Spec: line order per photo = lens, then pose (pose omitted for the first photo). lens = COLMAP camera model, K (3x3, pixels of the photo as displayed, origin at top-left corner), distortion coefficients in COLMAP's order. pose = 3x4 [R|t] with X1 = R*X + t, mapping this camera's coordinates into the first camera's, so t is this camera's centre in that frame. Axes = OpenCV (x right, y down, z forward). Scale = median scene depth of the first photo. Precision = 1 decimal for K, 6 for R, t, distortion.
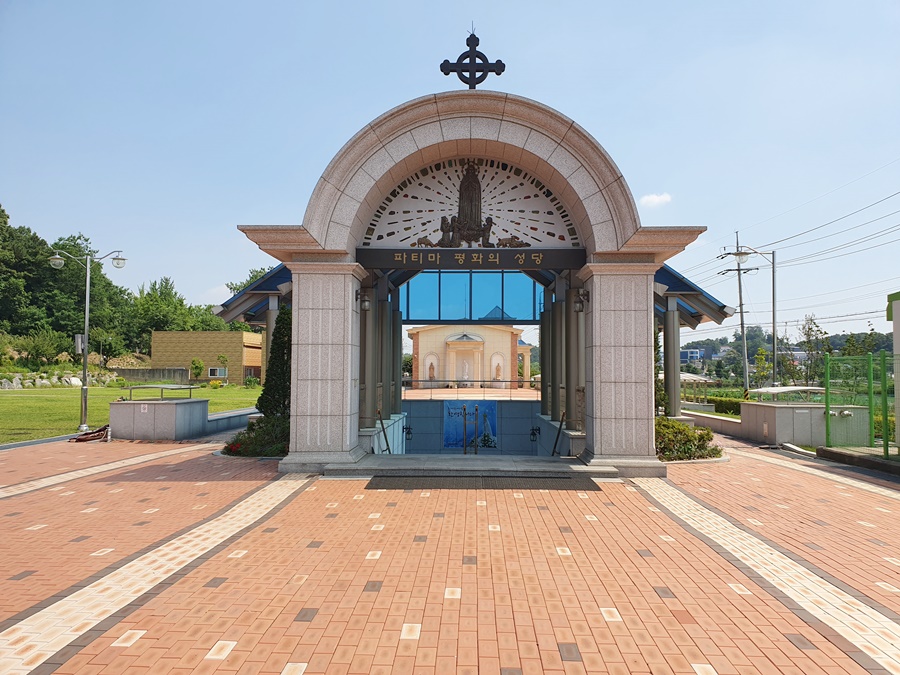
lens RADIAL K [[689.8, 0, 459.2], [0, 689.8, 346.1], [0, 0, 1]] dist [0.018324, -0.046934]
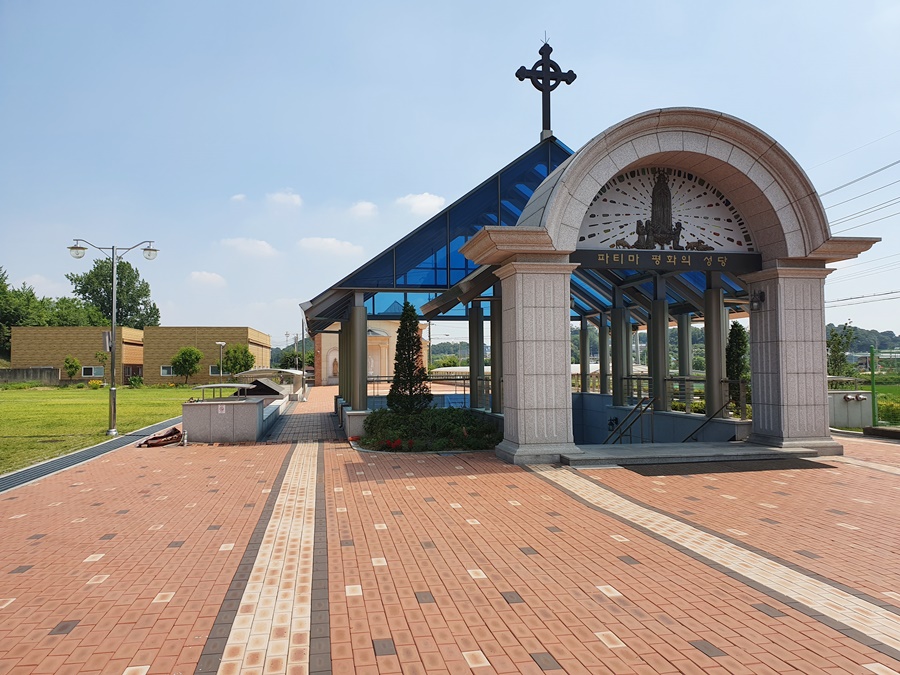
lens RADIAL K [[689.8, 0, 457.8], [0, 689.8, 334.6], [0, 0, 1]] dist [0.018324, -0.046934]
pose [[0.978016, -0.003283, 0.208506, -0.521812], [0.005212, 0.999949, -0.008705, -0.002653], [-0.208467, 0.009600, 0.977982, 0.010325]]
